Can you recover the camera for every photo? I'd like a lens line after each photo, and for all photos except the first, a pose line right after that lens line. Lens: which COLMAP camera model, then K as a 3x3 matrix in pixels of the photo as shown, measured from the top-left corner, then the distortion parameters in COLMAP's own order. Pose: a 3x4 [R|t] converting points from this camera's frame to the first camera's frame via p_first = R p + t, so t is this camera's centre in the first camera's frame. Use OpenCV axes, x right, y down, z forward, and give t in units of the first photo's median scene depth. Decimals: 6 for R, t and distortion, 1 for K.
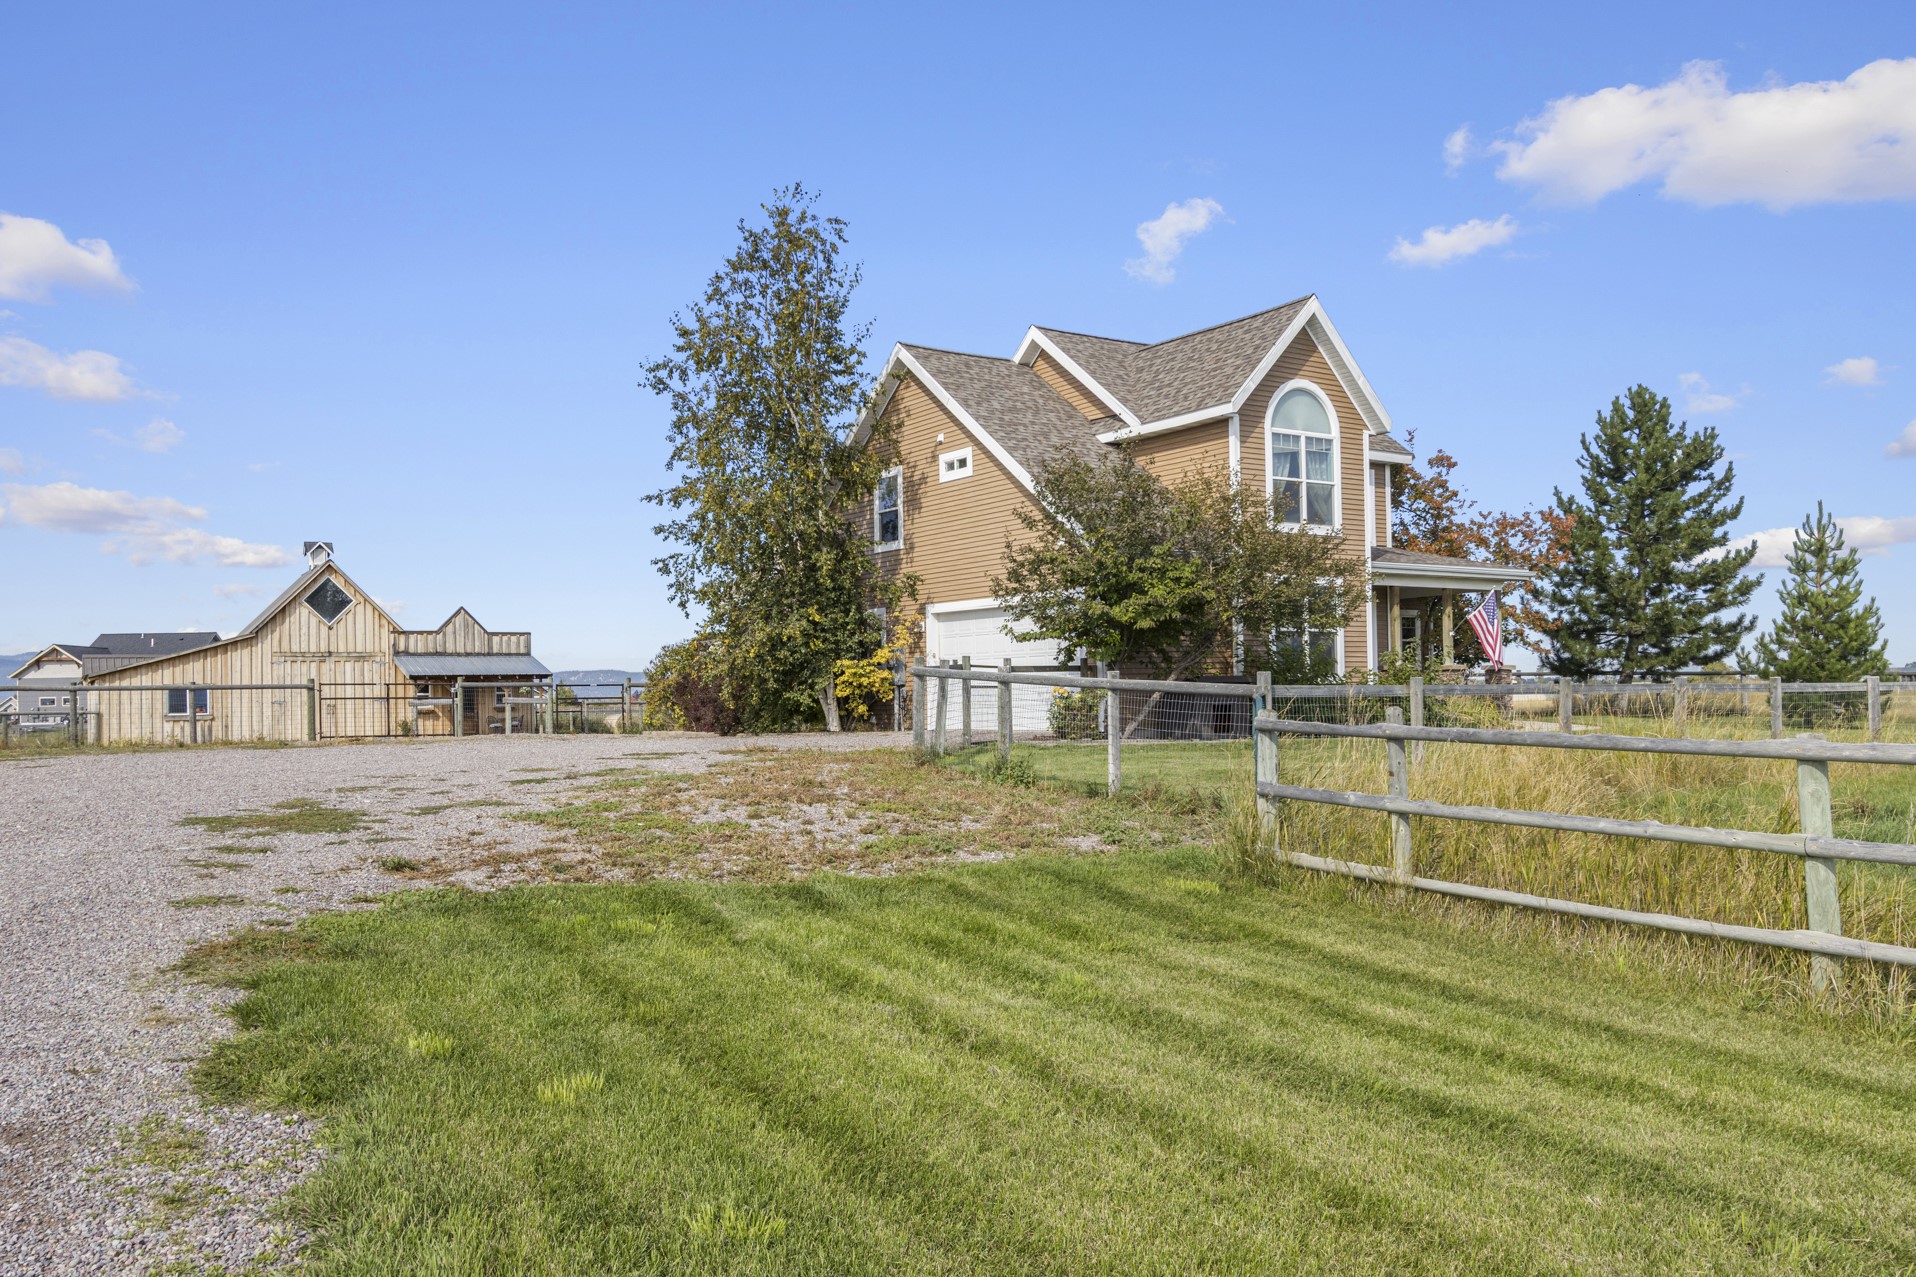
lens RADIAL K [[1443.7, 0, 958.0], [0, 1443.7, 638.5], [0, 0, 1]] dist [-0.001843, -0.000160]
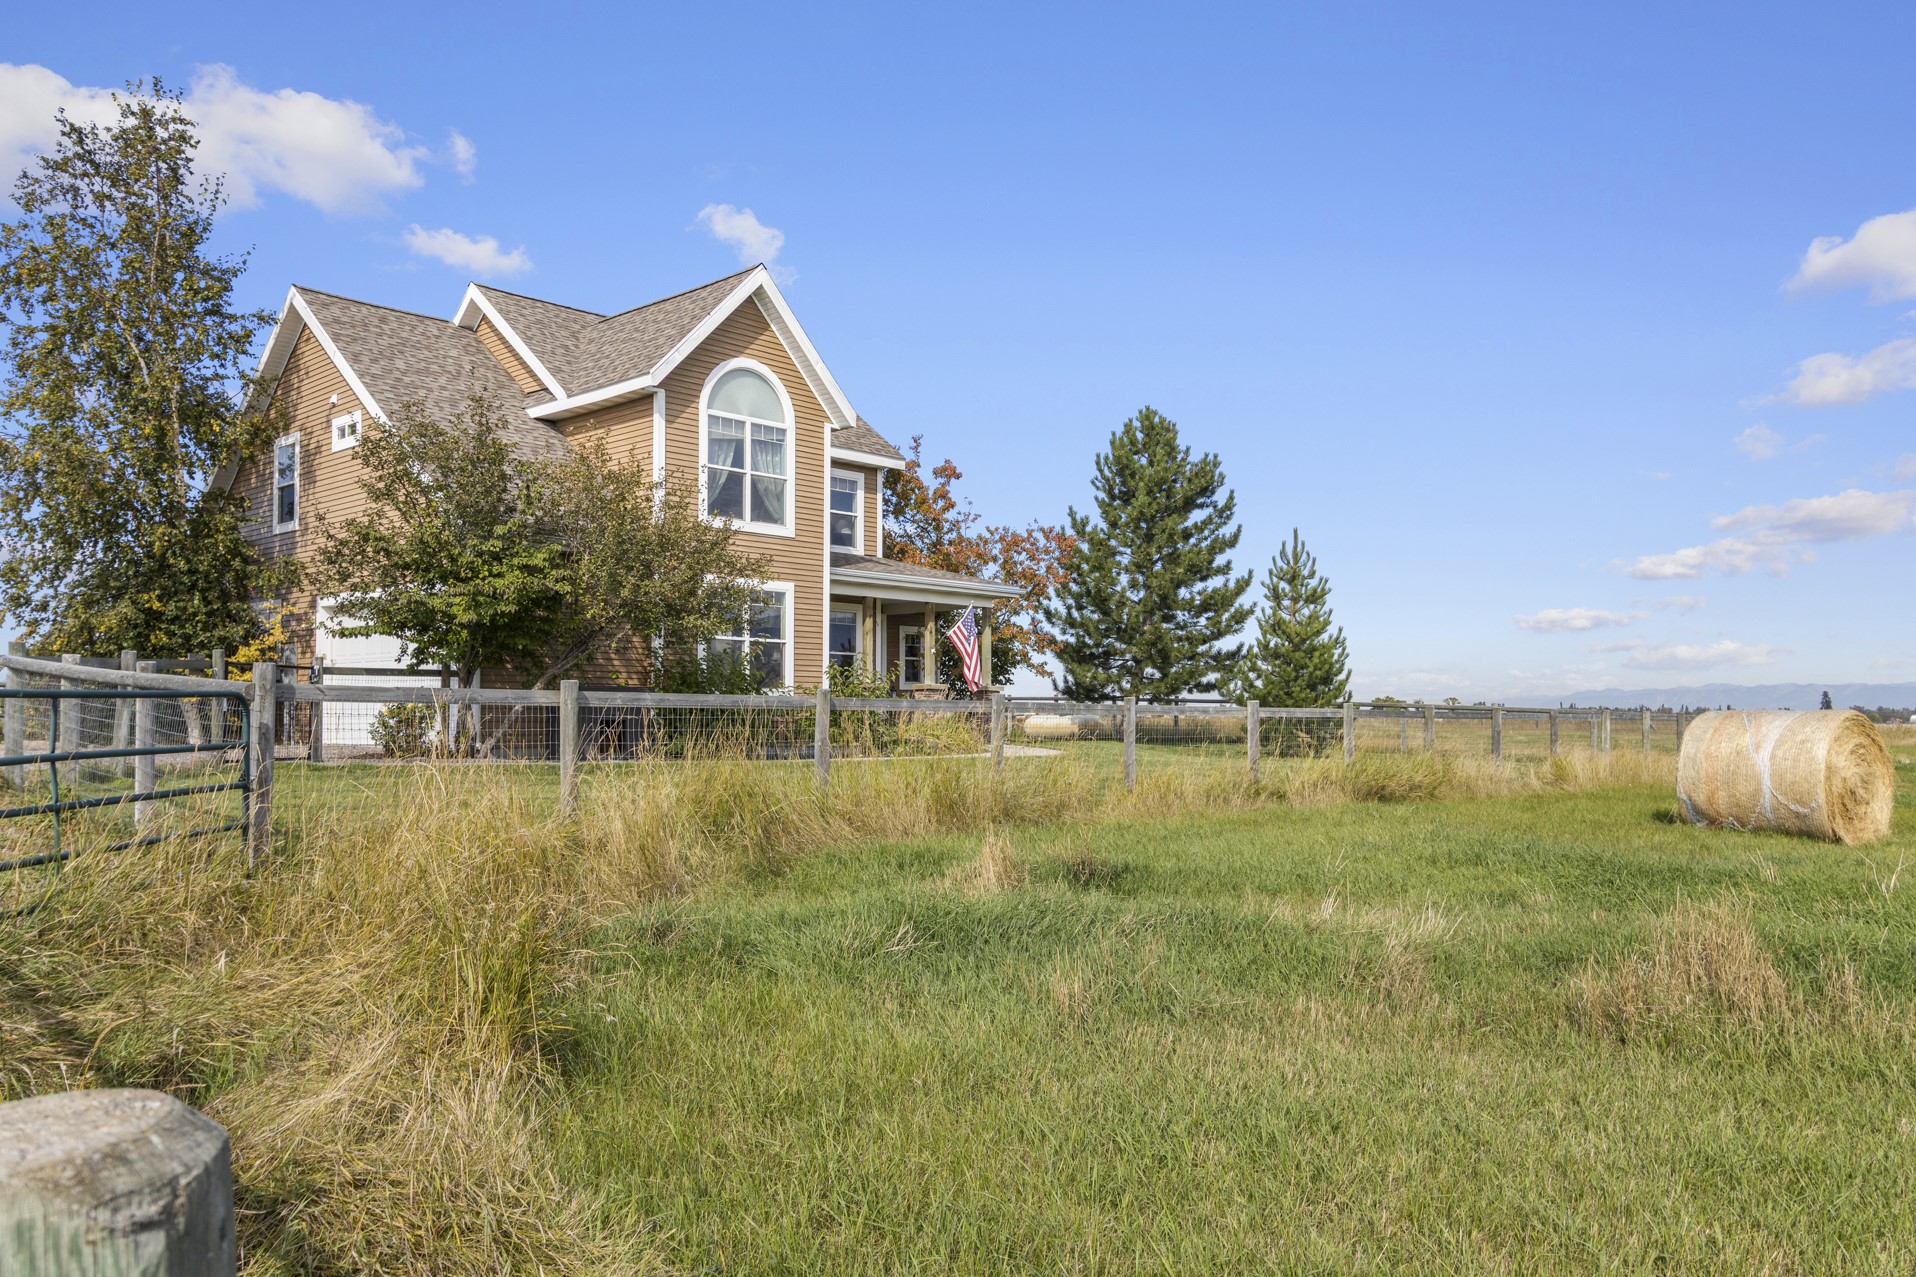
lens RADIAL K [[1405.4, 0, 958.0], [0, 1405.4, 638.5], [0, 0, 1]] dist [0.000031, -0.001024]
pose [[0.972667, 0.032972, 0.229851, 0.150317], [-0.029074, 0.999371, -0.020325, 0.006811], [-0.230376, 0.013087, 0.973014, 0.109970]]
